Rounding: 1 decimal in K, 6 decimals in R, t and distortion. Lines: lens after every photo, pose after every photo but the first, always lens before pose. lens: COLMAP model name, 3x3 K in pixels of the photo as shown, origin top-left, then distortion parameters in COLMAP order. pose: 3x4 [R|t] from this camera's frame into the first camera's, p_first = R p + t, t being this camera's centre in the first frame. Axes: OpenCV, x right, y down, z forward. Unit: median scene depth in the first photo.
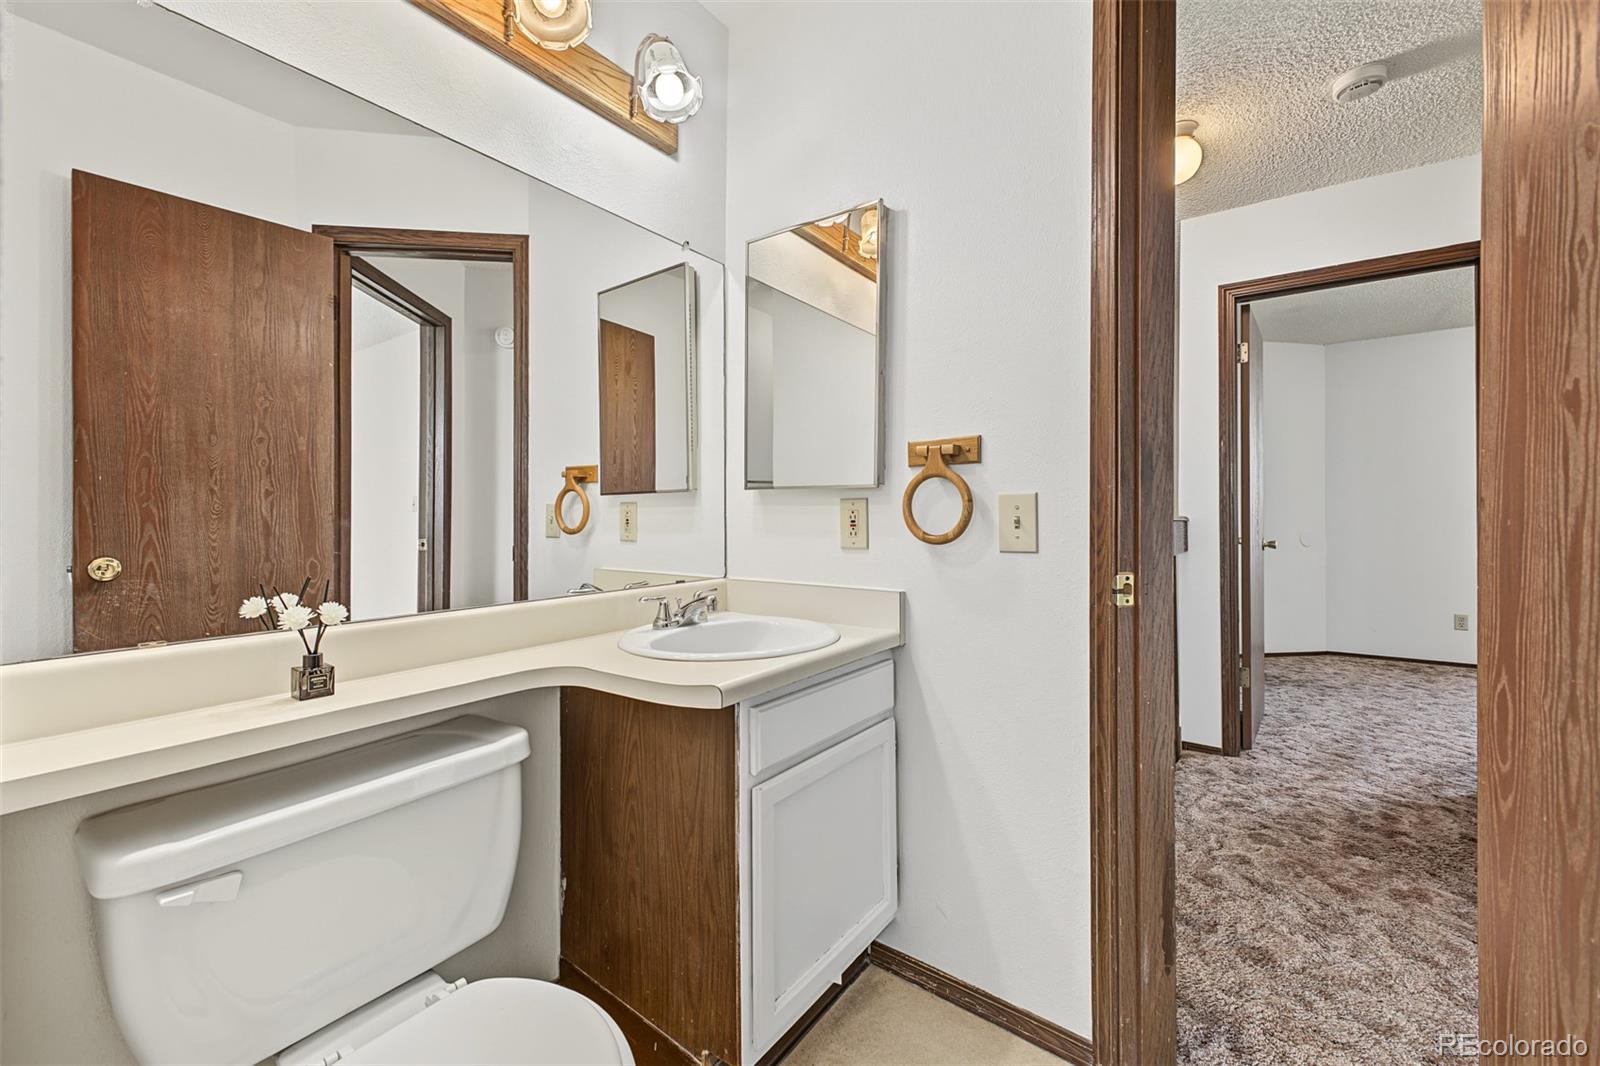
lens RADIAL K [[635.8, 0, 801.1], [0, 635.8, 524.3], [0, 0, 1]] dist [0.020559, -0.007098]
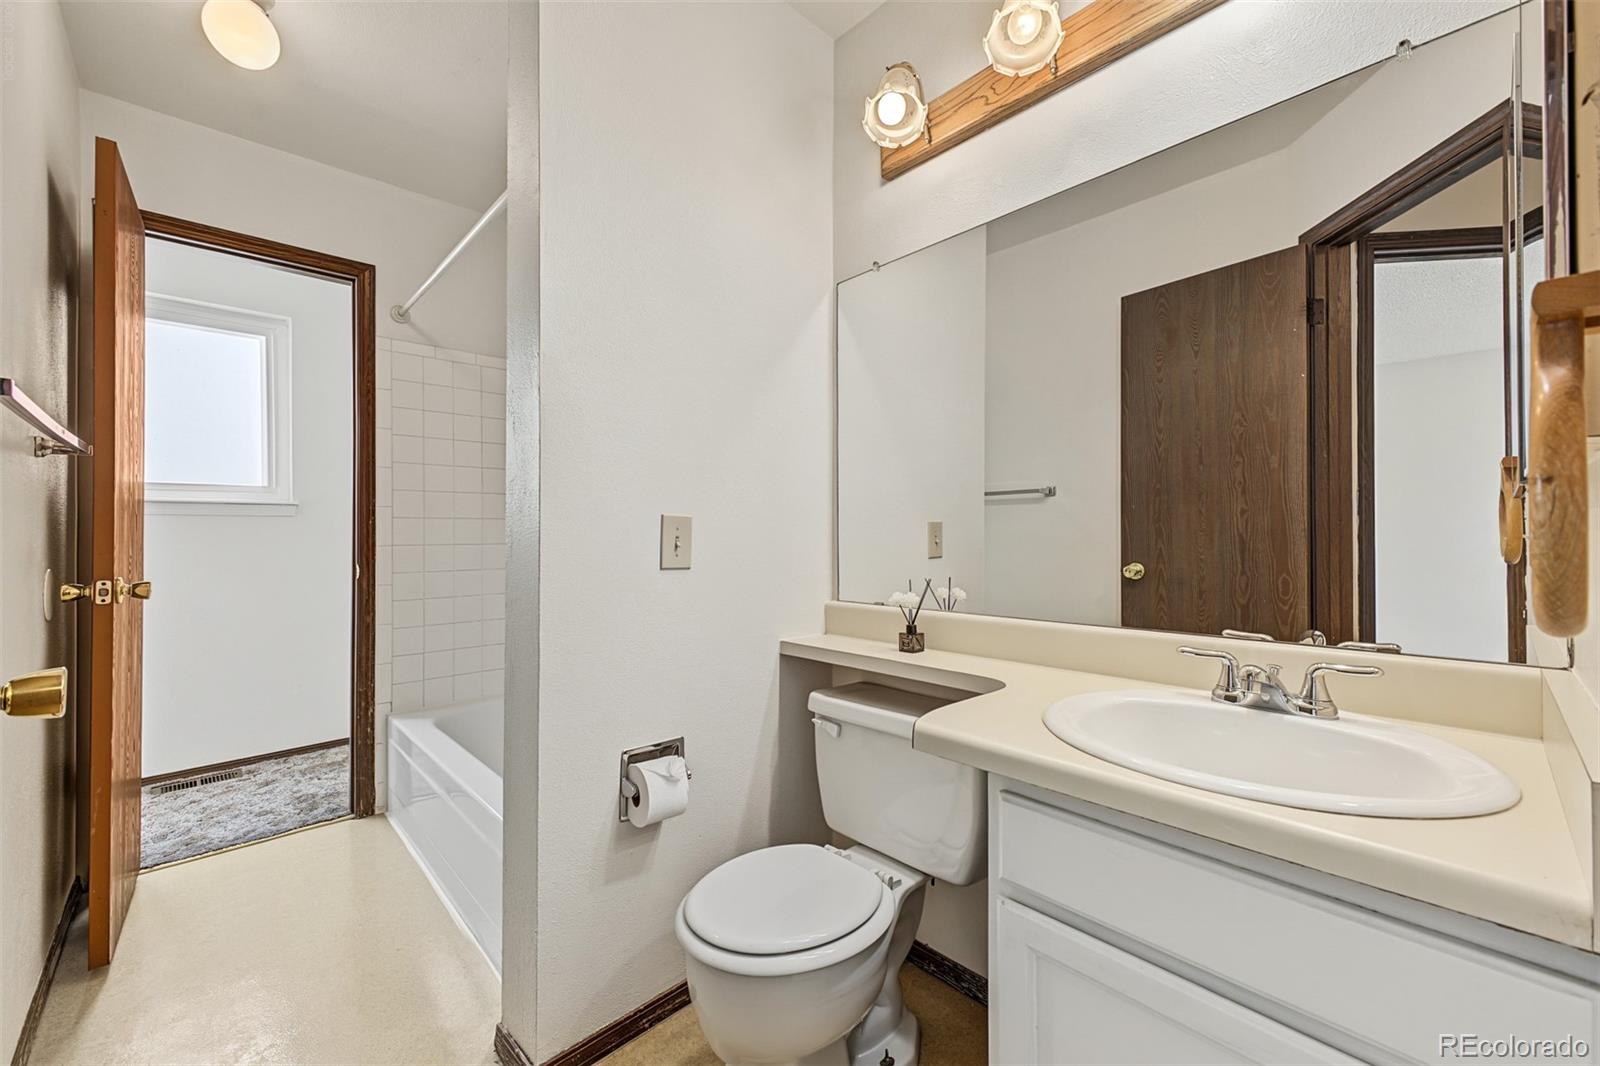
lens RADIAL K [[629.6, 0, 800.0], [0, 629.6, 533.0], [0, 0, 1]] dist [0.026246, -0.007070]
pose [[-0.171981, -0.000870, -0.985100, 0.375968], [-0.003374, 0.999994, -0.000294, -0.010085], [0.985095, 0.003273, -0.171983, 0.470580]]
